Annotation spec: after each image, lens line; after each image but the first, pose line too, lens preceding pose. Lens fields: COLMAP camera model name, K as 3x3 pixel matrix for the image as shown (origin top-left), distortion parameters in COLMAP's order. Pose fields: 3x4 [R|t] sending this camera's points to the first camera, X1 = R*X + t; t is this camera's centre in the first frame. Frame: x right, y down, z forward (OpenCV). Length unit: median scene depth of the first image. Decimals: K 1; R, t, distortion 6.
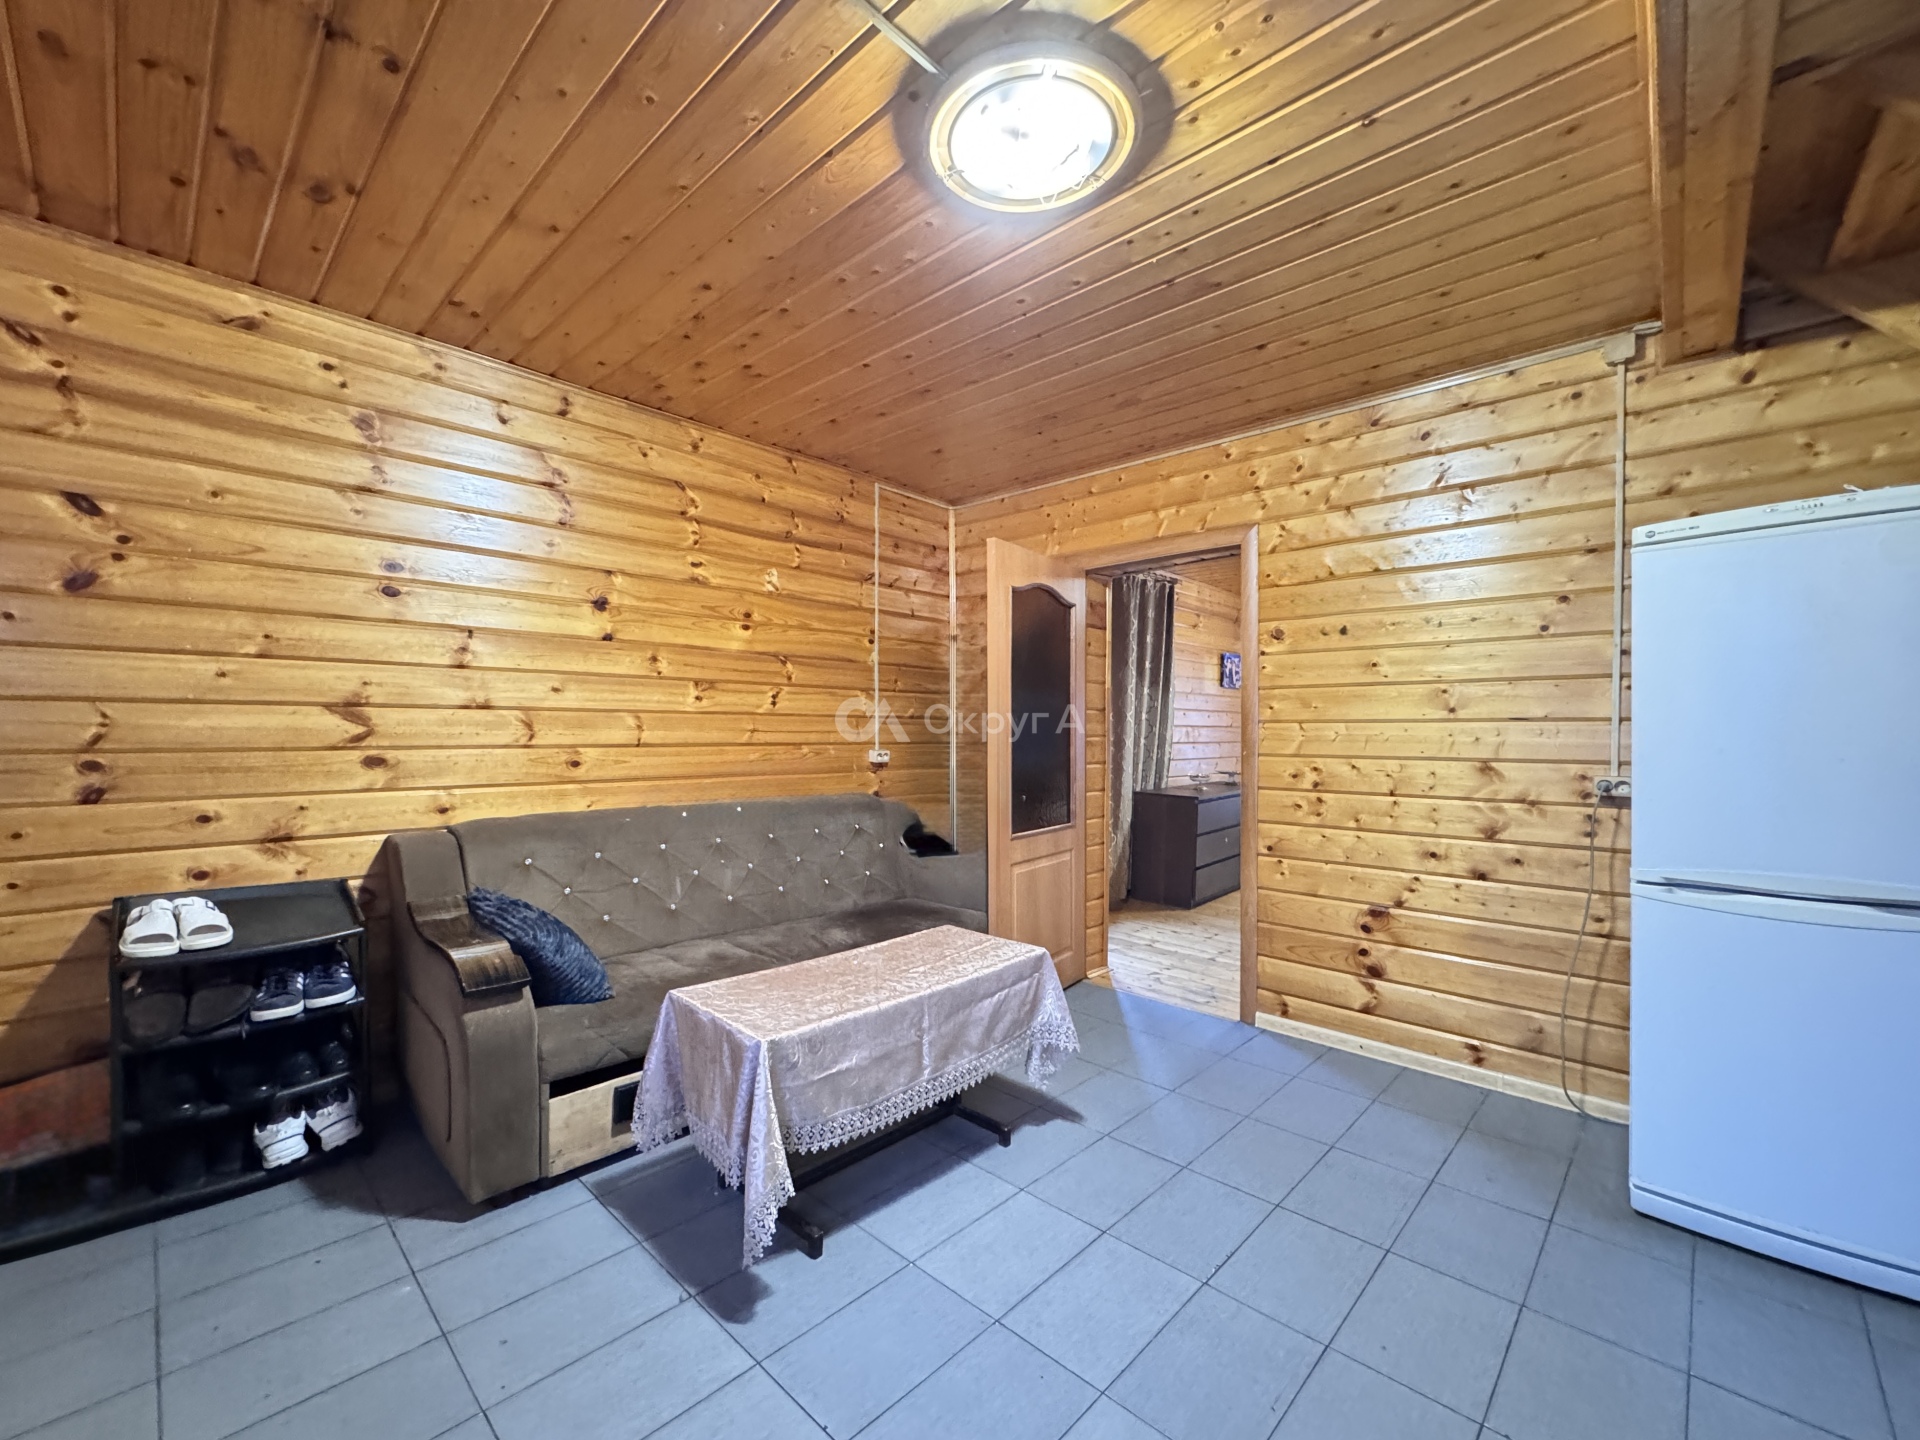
lens RADIAL K [[794.1, 0, 946.0], [0, 794.1, 739.0], [0, 0, 1]] dist [-0.000496, -0.000118]
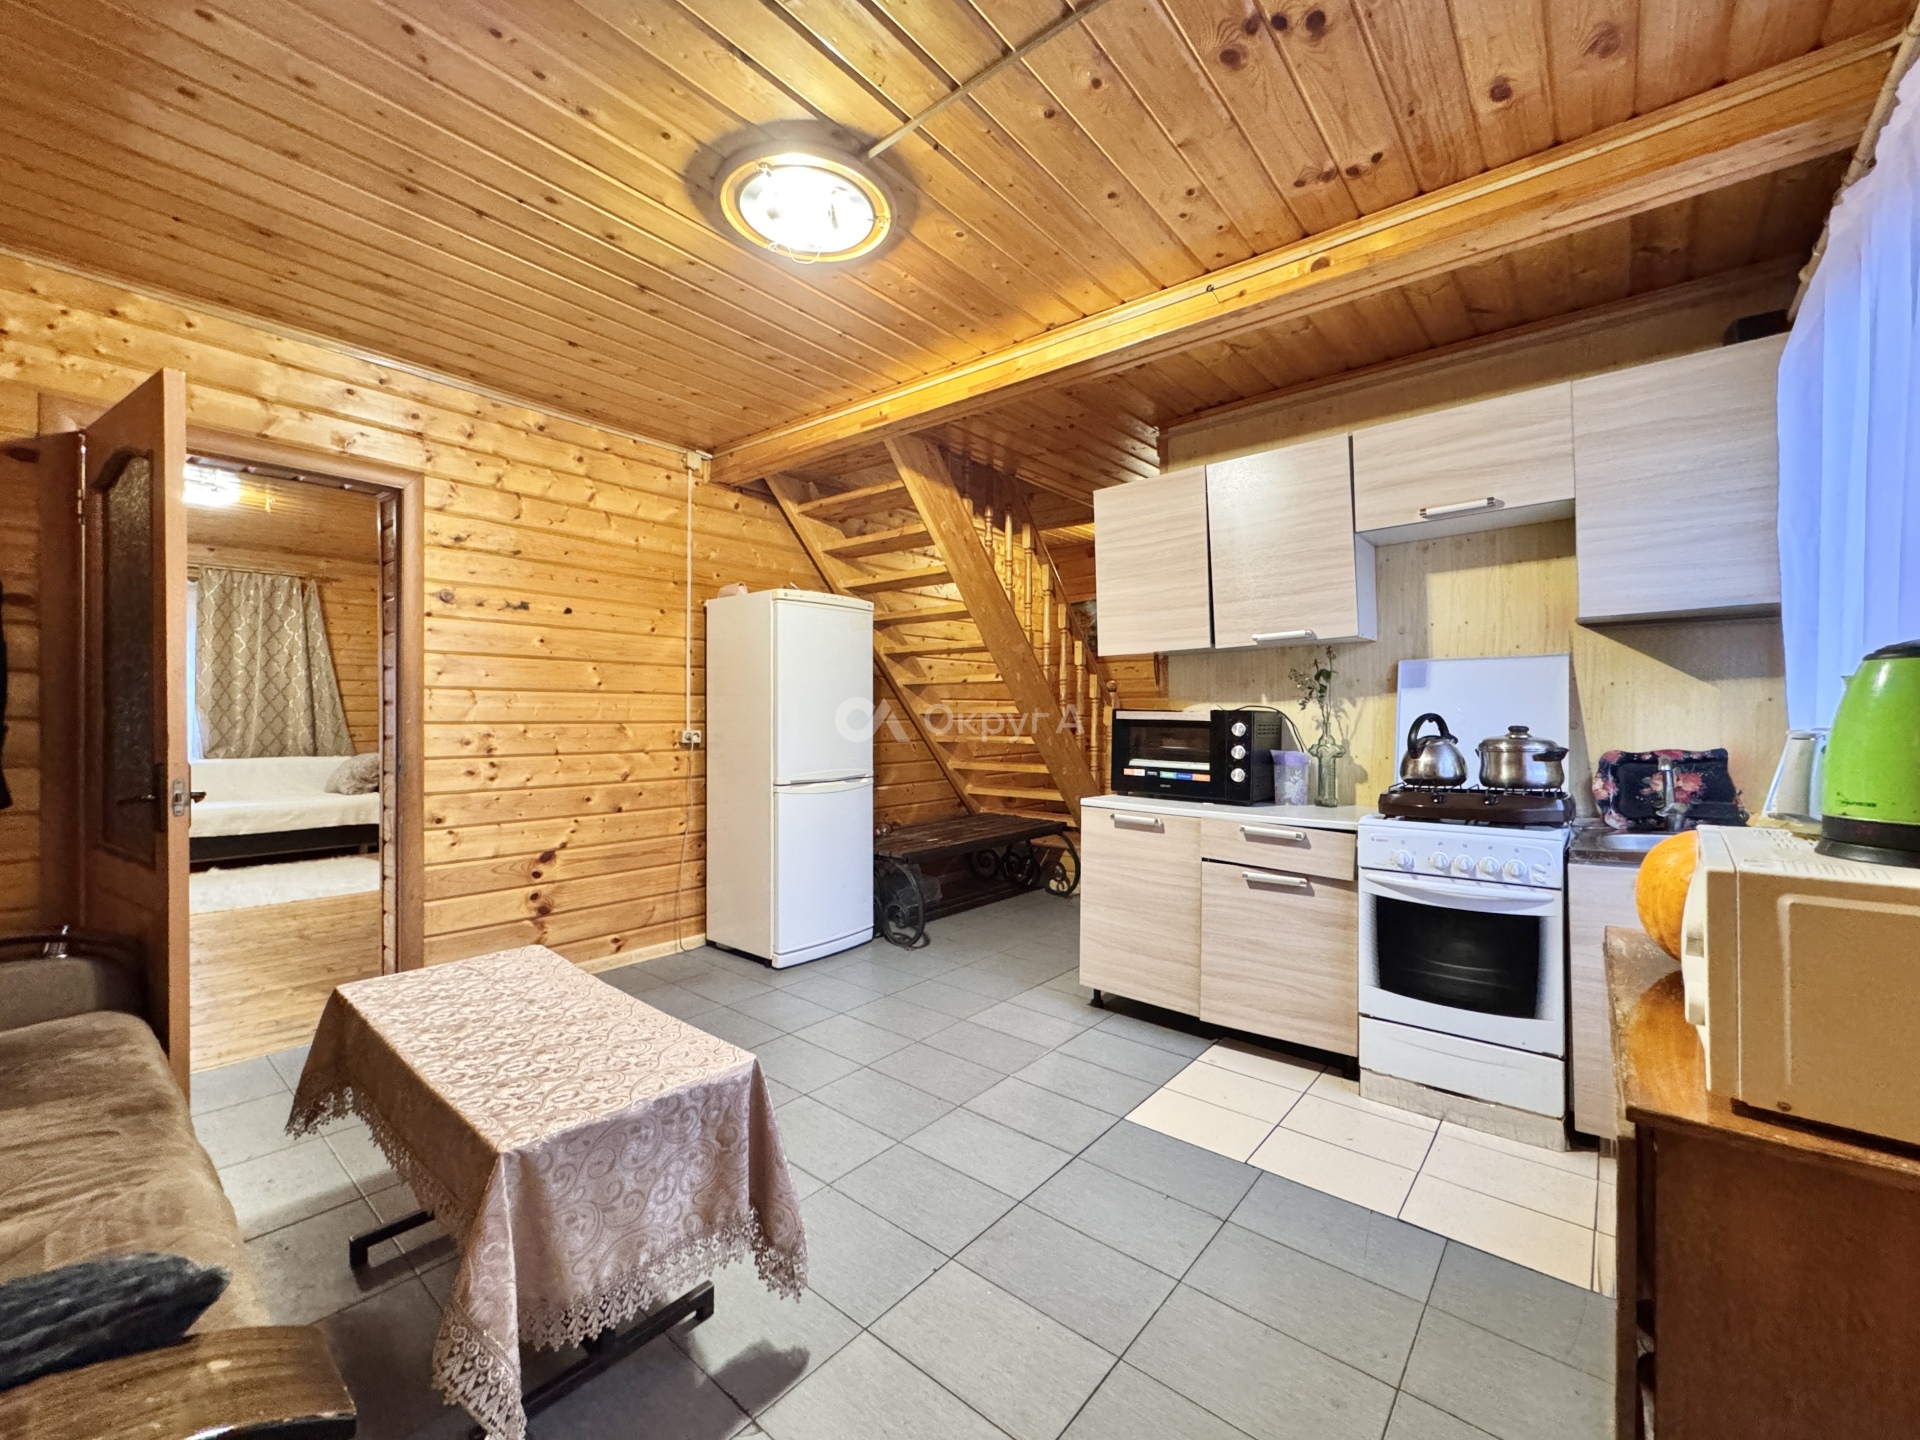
lens RADIAL K [[785.6, 0, 953.9], [0, 785.6, 711.7], [0, 0, 1]] dist [-0.000632, -0.000055]
pose [[-0.074018, 0.001801, 0.997255, -0.675602], [0.003378, 0.999993, -0.001556, 0.012977], [-0.997251, 0.003254, -0.074024, 0.533682]]
